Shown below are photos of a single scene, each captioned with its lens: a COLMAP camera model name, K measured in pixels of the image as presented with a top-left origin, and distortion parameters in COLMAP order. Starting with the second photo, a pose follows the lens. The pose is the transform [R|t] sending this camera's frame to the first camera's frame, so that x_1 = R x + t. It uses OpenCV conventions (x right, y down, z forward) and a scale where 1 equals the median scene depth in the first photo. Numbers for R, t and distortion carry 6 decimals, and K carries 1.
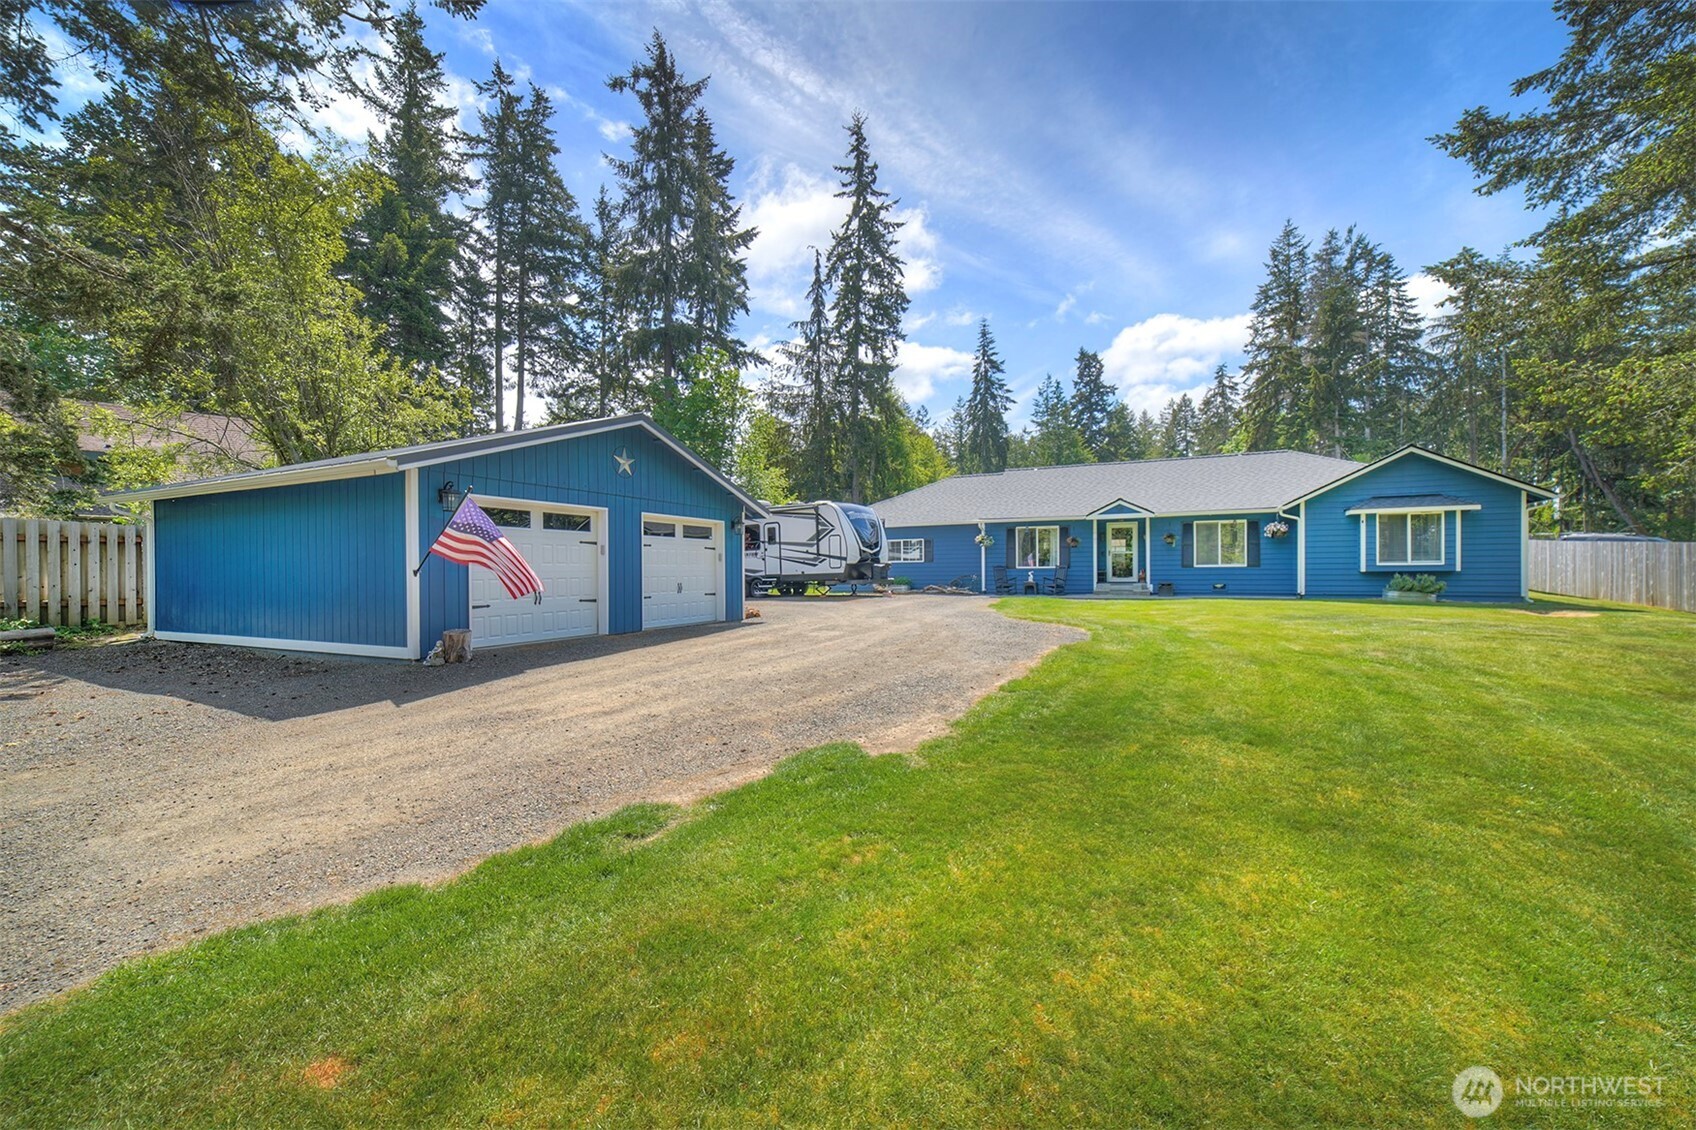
lens RADIAL K [[715.1, 0, 848.0], [0, 715.1, 565.0], [0, 0, 1]] dist [-0.000956, 0.000222]
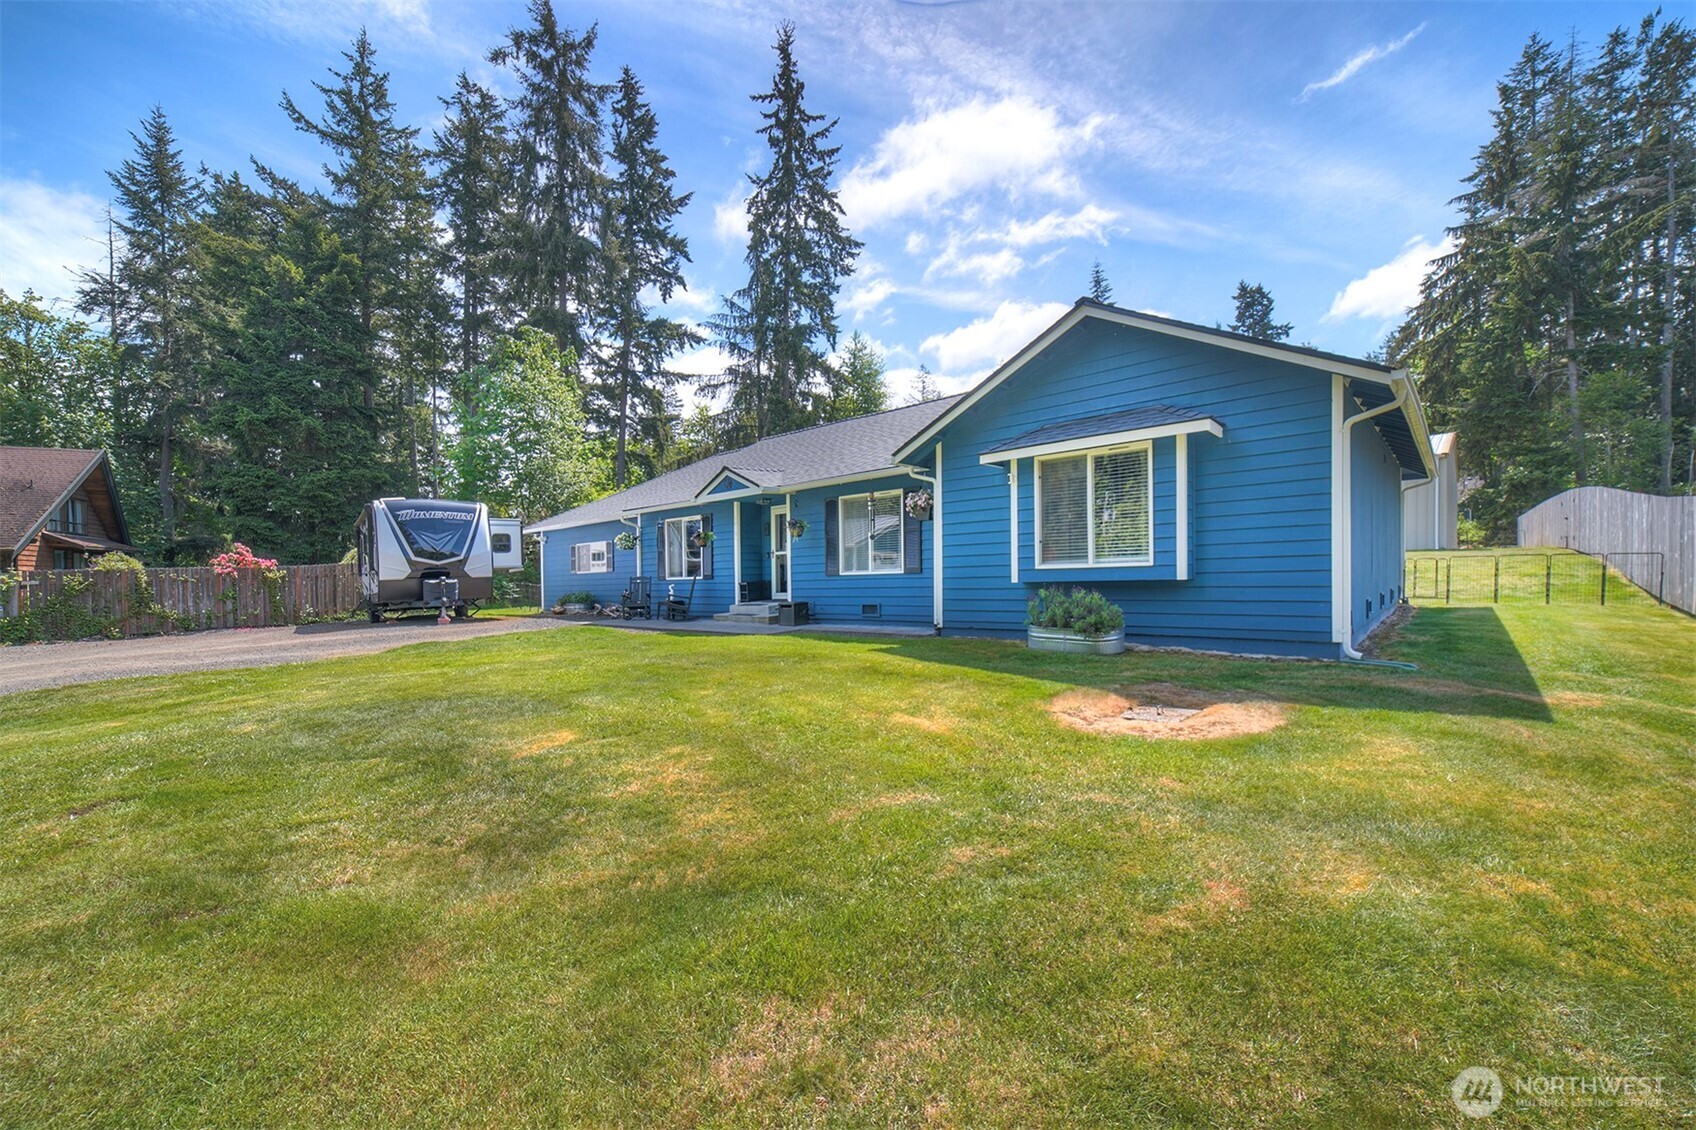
lens RADIAL K [[697.8, 0, 847.3], [0, 697.8, 584.0], [0, 0, 1]] dist [-0.001172, 0.003703]
pose [[0.946175, -0.016399, -0.323240, 0.341827], [0.027479, 0.999180, 0.029743, -0.002851], [0.322488, -0.037025, 0.945849, 0.232672]]
